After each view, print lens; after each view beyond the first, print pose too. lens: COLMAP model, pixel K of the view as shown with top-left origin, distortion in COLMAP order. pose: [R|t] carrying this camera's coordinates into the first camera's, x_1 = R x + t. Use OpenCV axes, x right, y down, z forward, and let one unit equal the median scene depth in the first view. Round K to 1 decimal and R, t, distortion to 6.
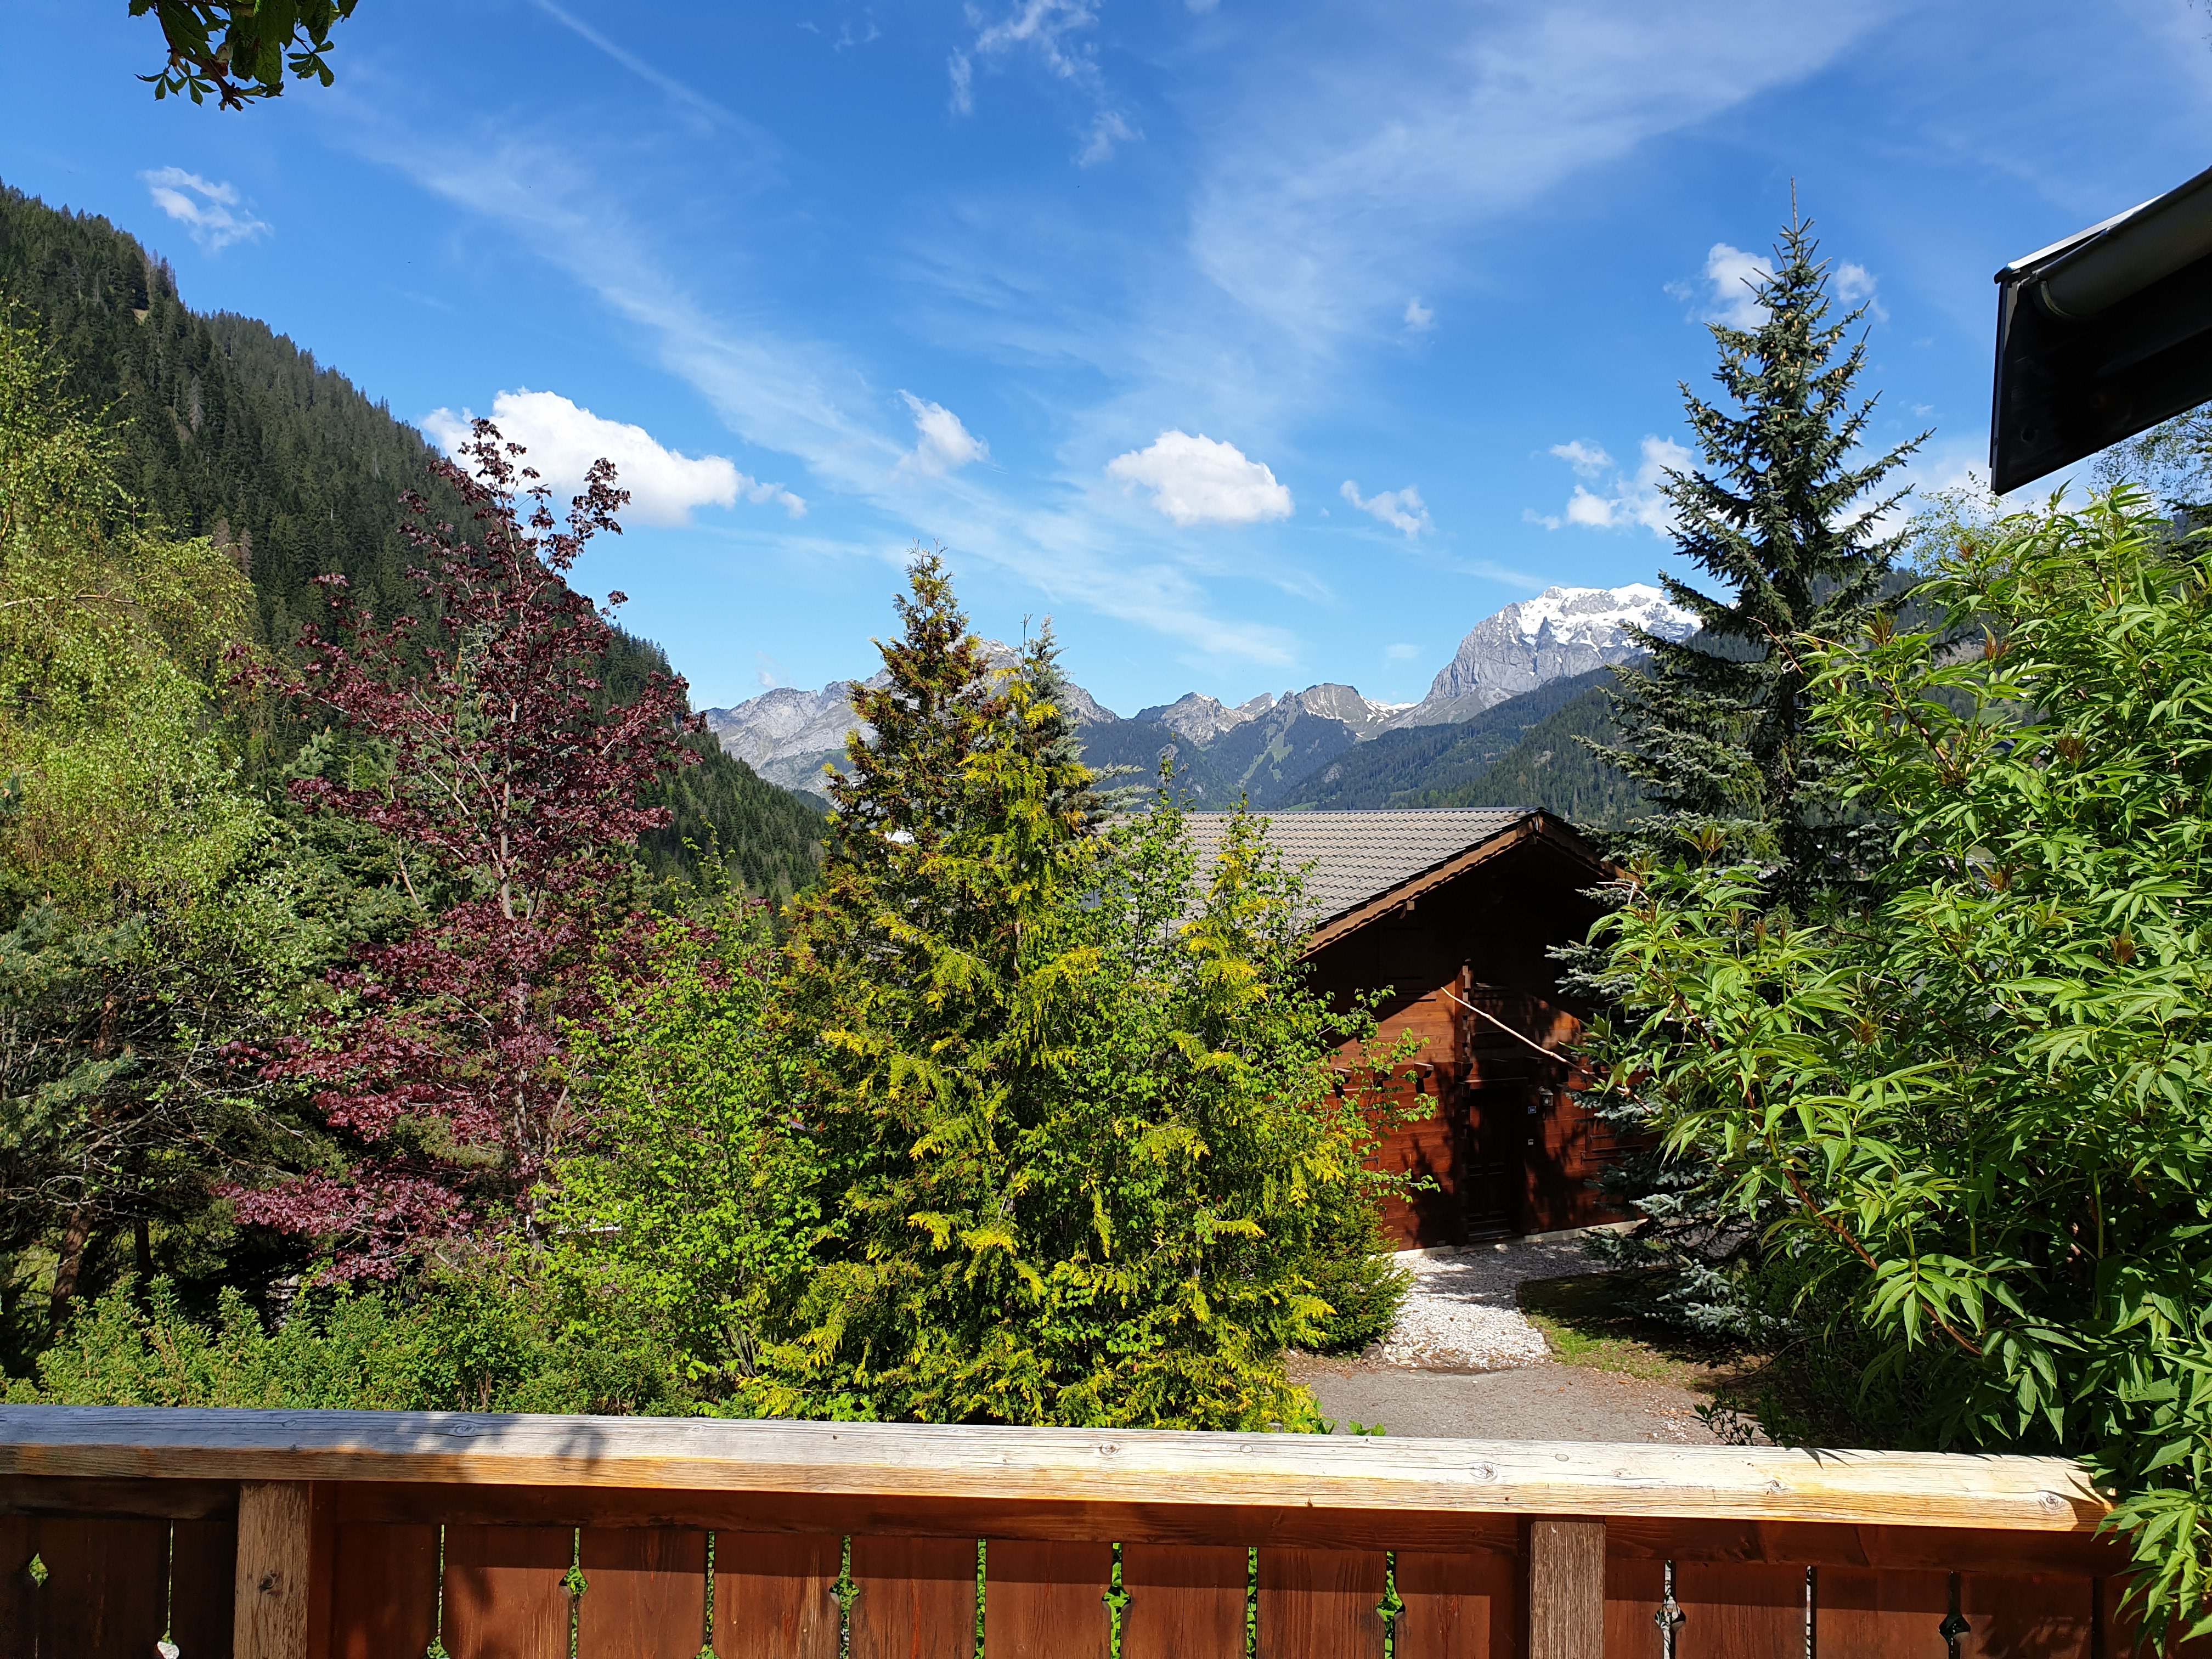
lens RADIAL K [[1710.5, 0, 1106.0], [0, 1710.5, 829.5], [0, 0, 1]] dist [0.037560, 0.000032]
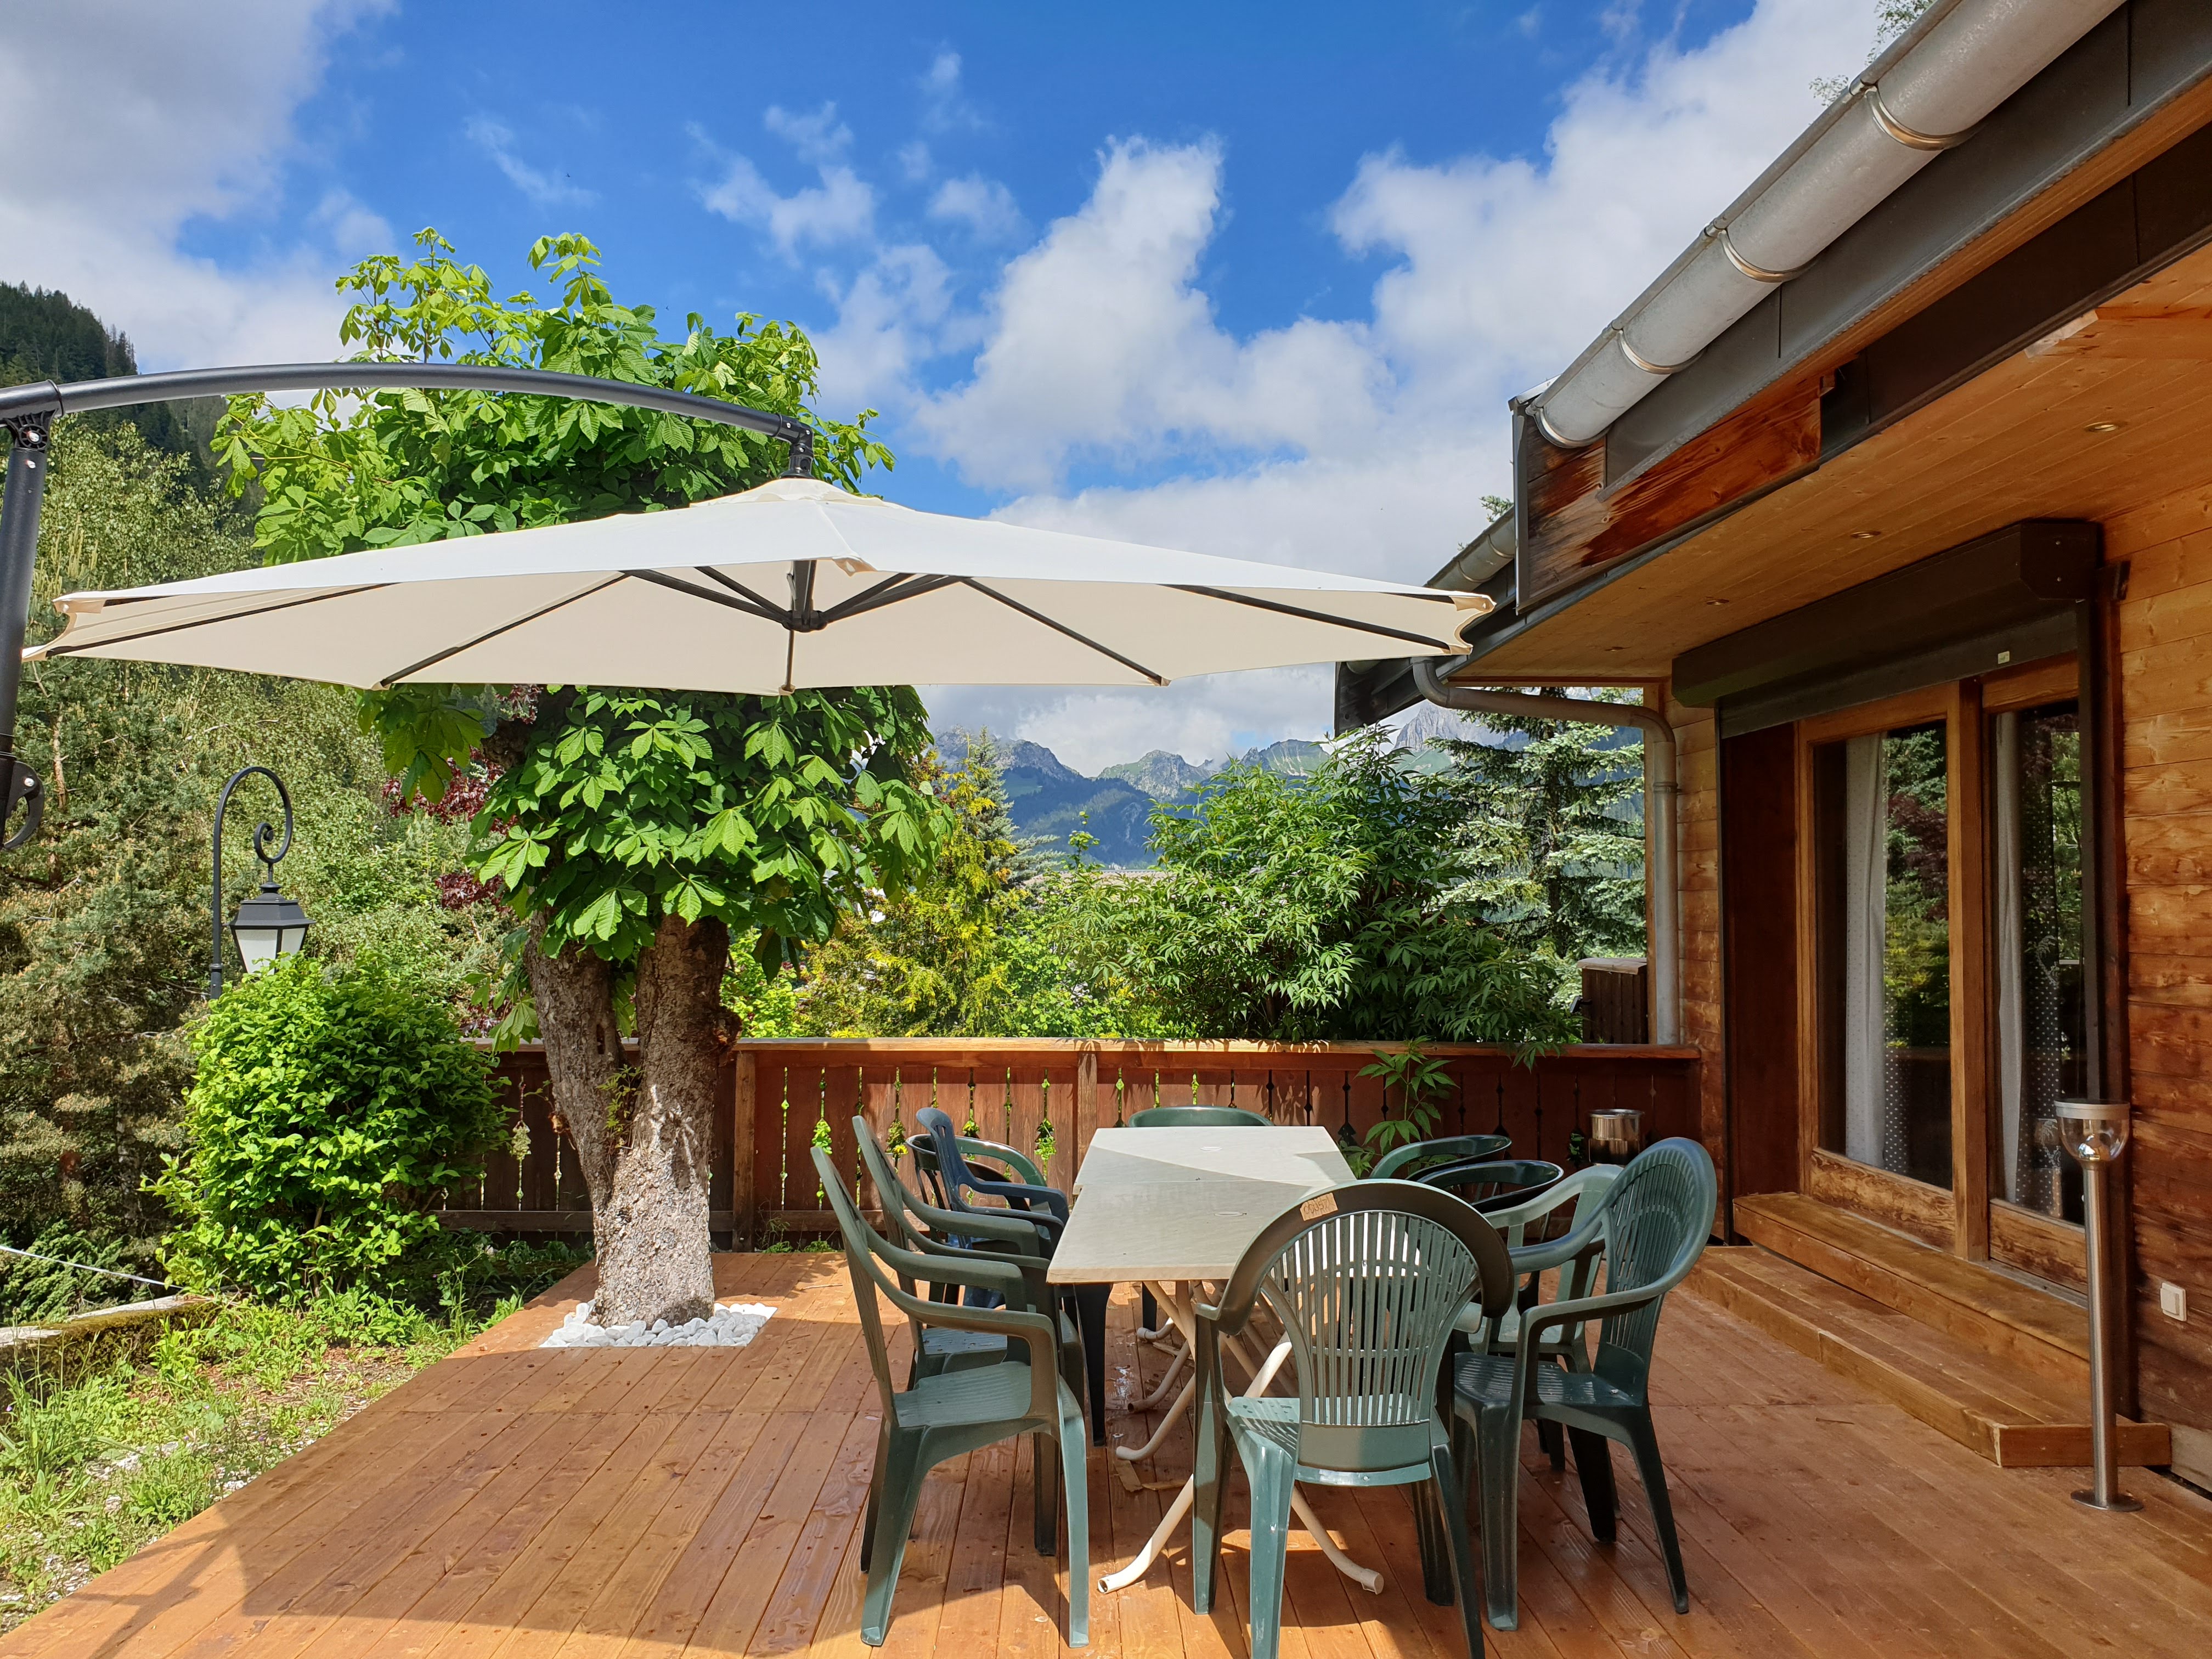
lens RADIAL K [[1710.5, 0, 1106.0], [0, 1710.5, 829.5], [0, 0, 1]] dist [0.037560, 0.000032]
pose [[0.999699, -0.013363, 0.020574, 0.038425], [0.014078, 0.999288, -0.035012, 0.005999], [-0.020092, 0.035291, 0.999175, -0.454987]]
